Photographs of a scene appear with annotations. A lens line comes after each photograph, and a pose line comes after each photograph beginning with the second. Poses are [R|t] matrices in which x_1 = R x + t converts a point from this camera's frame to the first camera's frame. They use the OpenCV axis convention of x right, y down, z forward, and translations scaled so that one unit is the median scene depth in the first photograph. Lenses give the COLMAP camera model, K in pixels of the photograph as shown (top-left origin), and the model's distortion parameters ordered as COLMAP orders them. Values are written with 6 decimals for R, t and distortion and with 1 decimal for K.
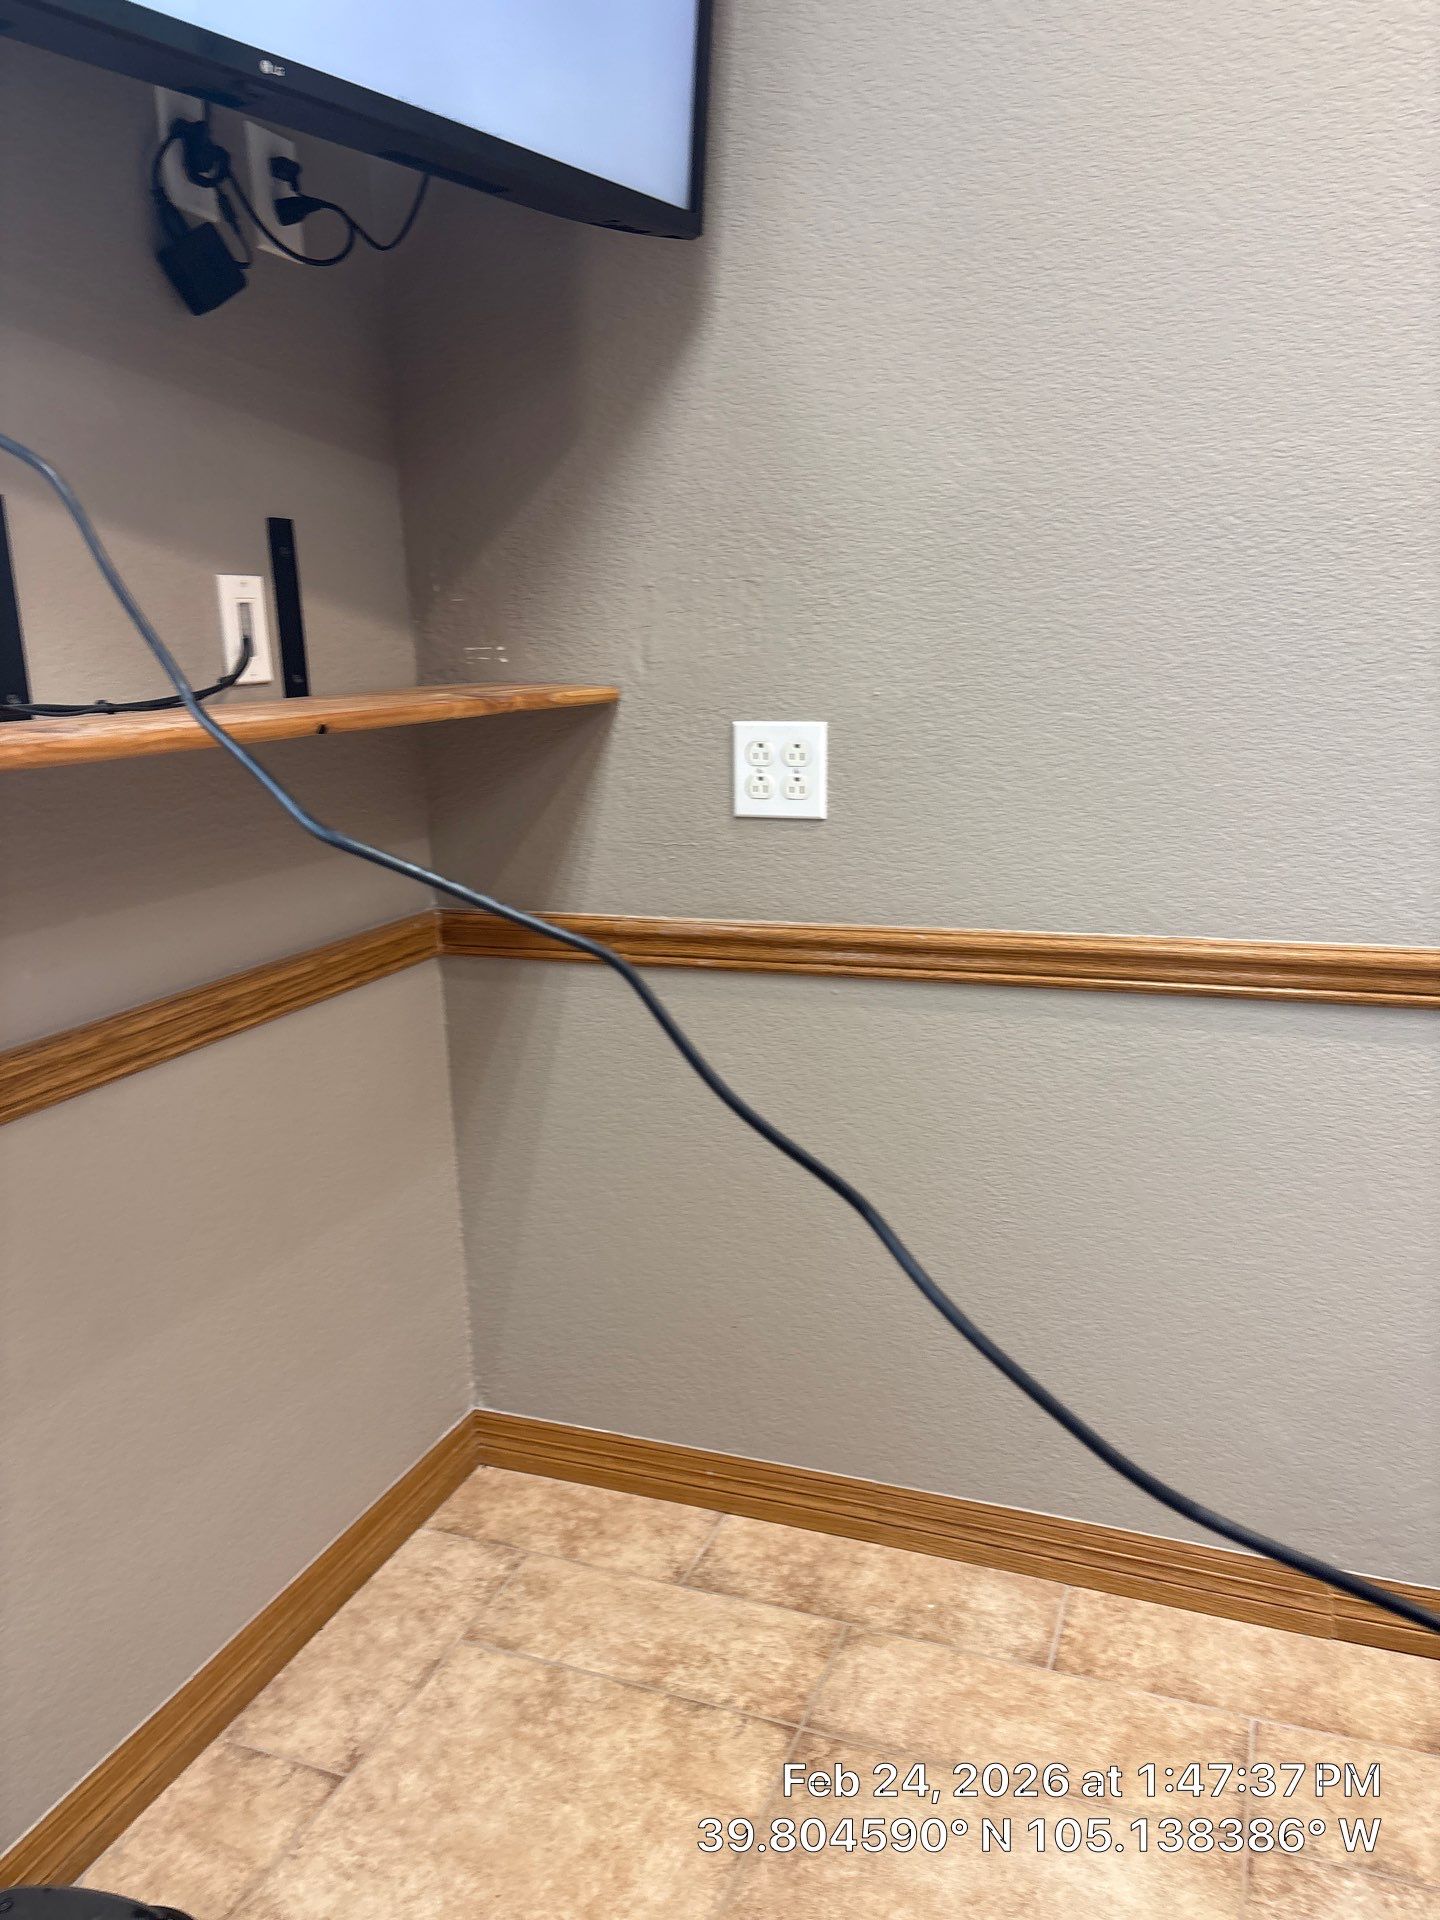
lens RADIAL K [[1452.7, 0, 697.7], [0, 1452.7, 963.4], [0, 0, 1]] dist [0.046197, -0.049142]
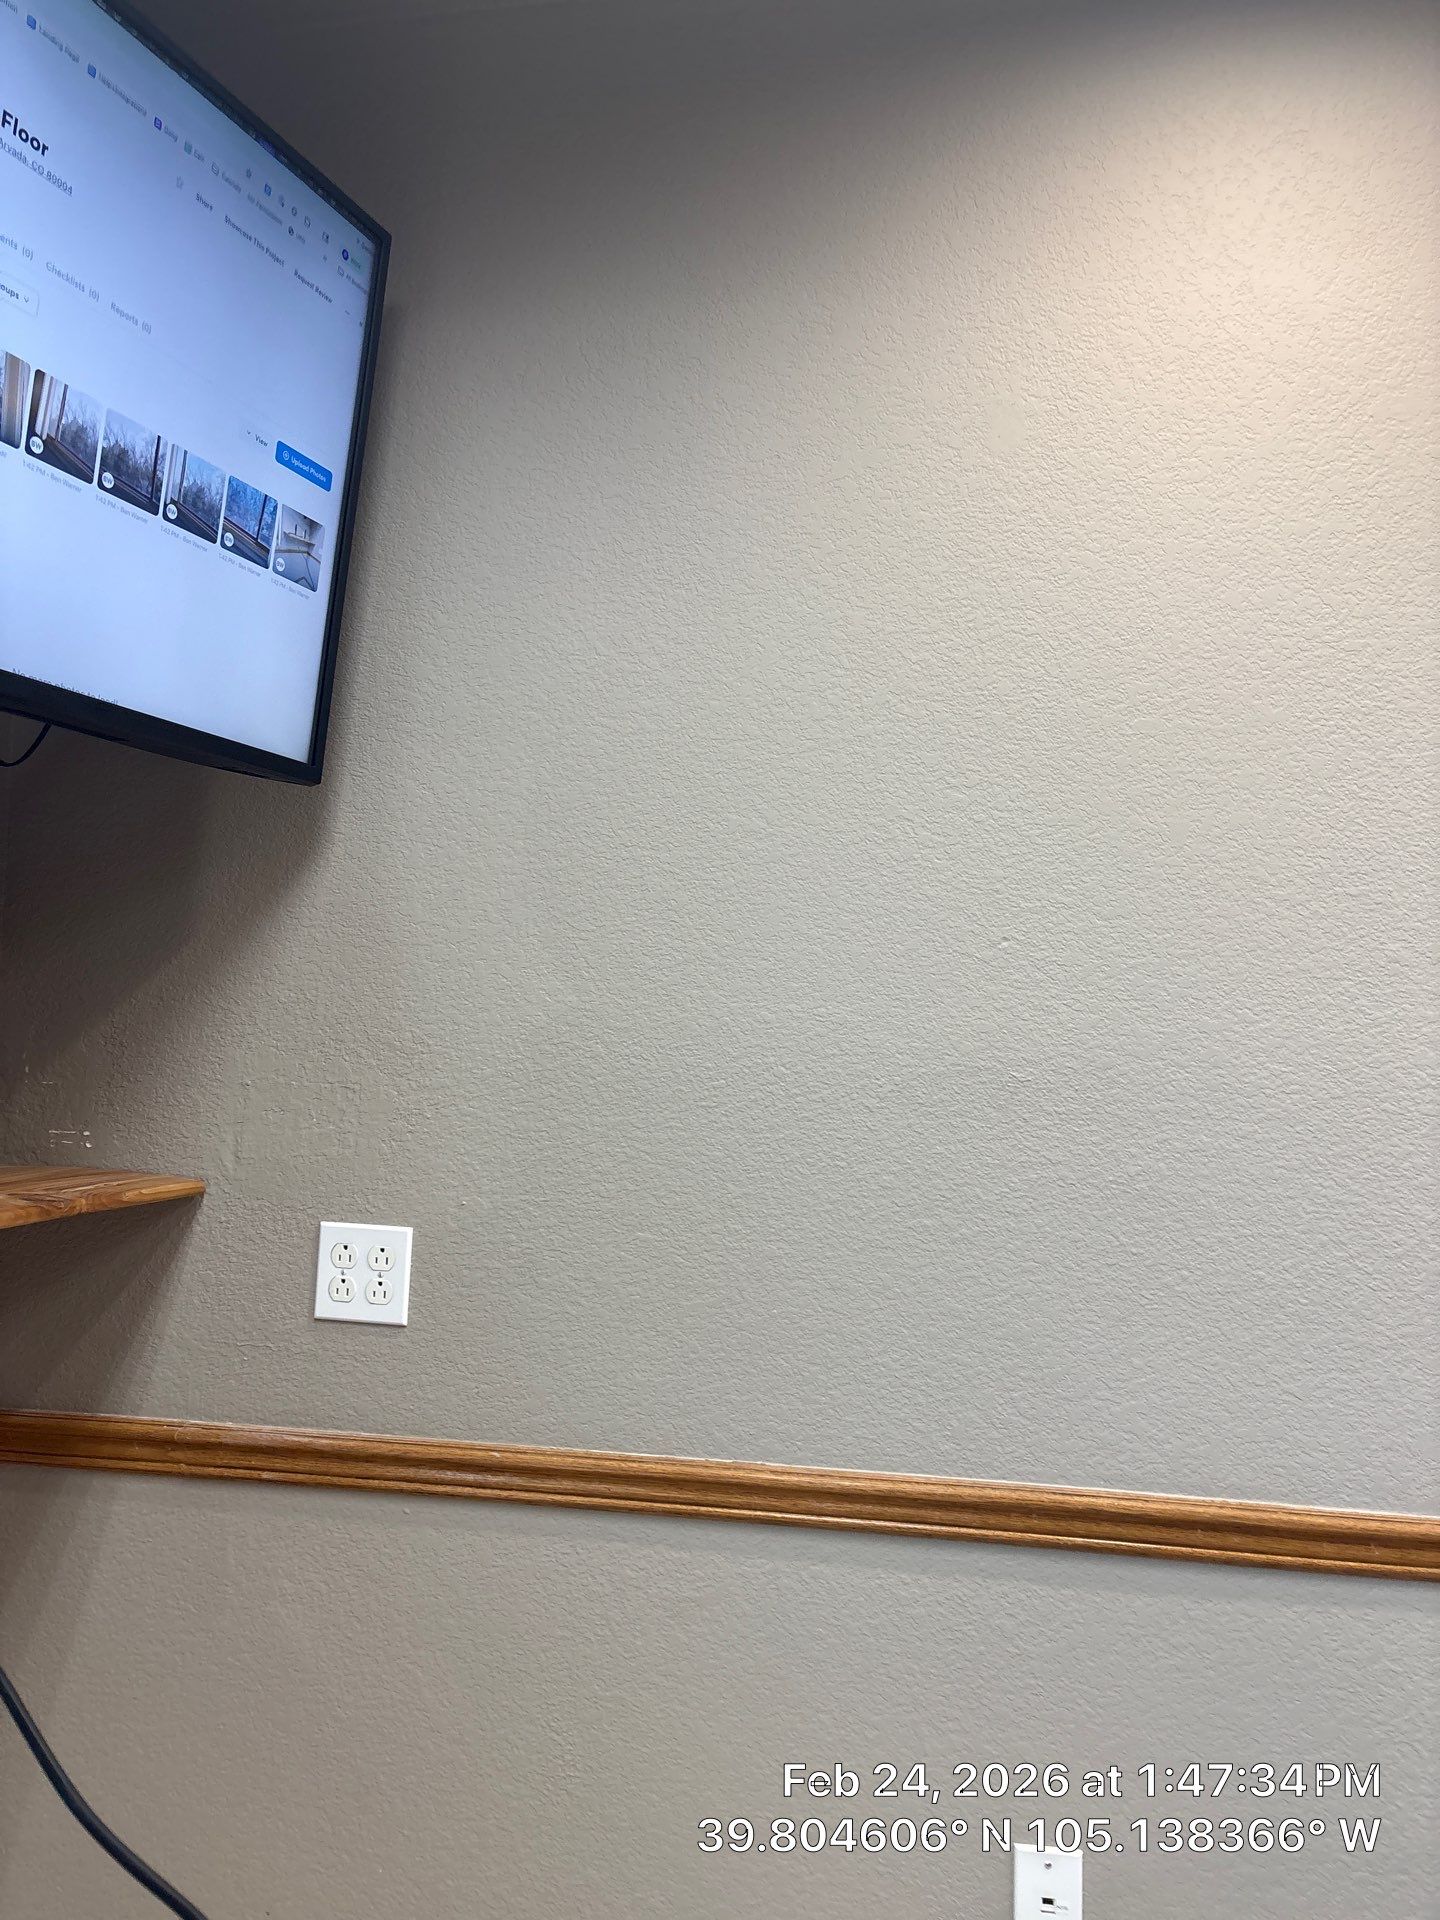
lens RADIAL K [[1452.7, 0, 700.0], [0, 1452.7, 952.2], [0, 0, 1]] dist [0.046197, -0.049142]
pose [[0.976260, 0.075985, 0.202838, 0.064438], [-0.015573, 0.958648, -0.284168, -0.066211], [-0.216042, 0.274263, 0.937073, -0.046123]]
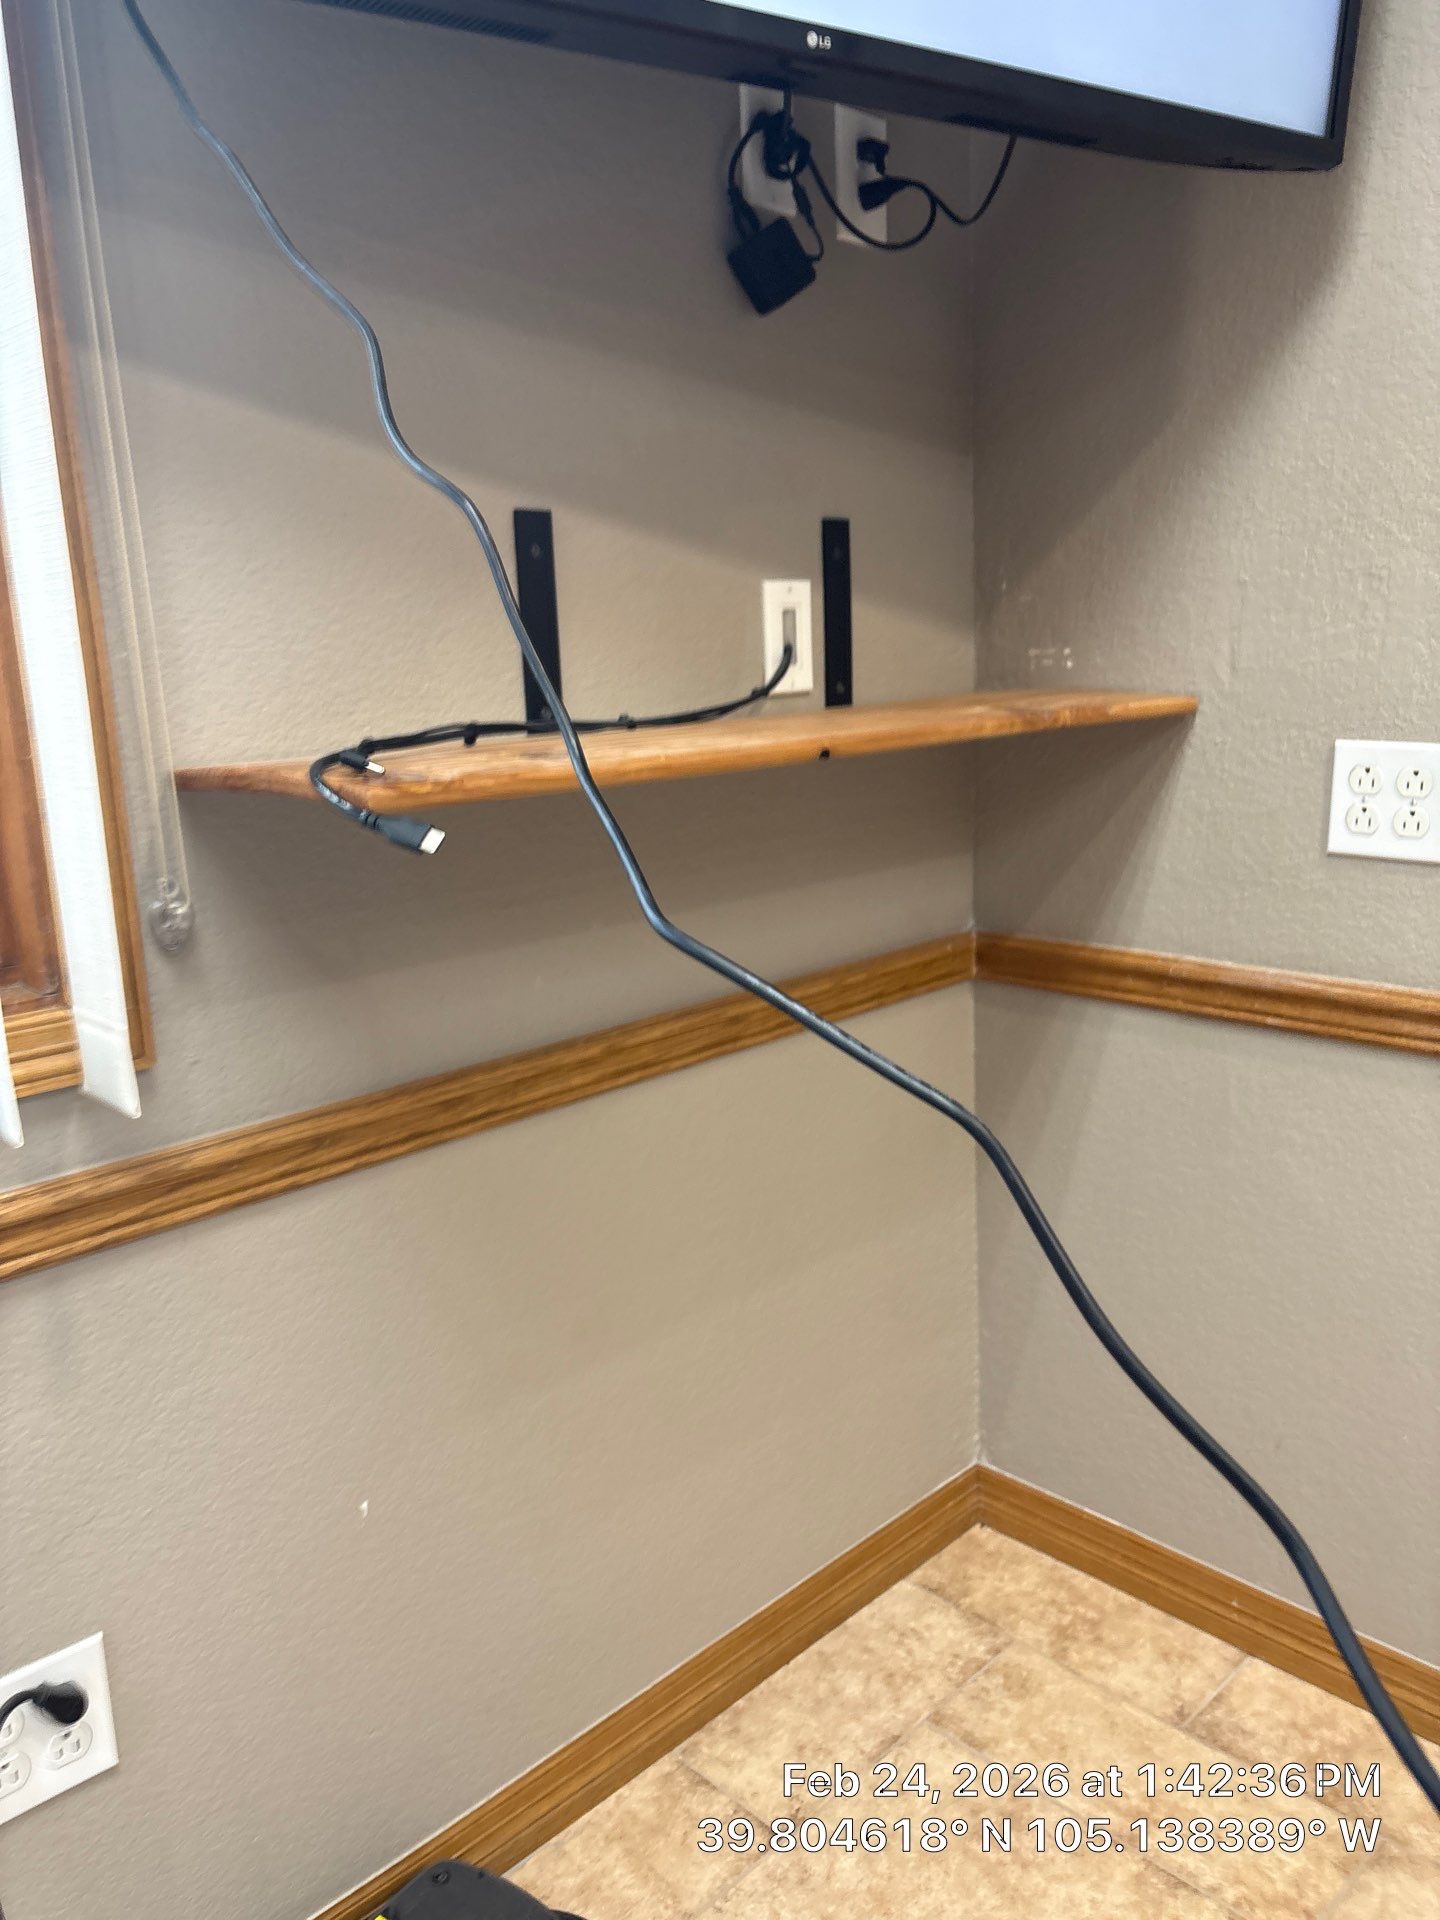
lens RADIAL K [[1452.7, 0, 714.6], [0, 1452.7, 948.8], [0, 0, 1]] dist [0.046197, -0.049142]
pose [[0.915467, 0.087065, -0.392860, 0.040581], [-0.084239, 0.996145, 0.024465, -0.039320], [0.393476, 0.010697, 0.919273, 0.089707]]
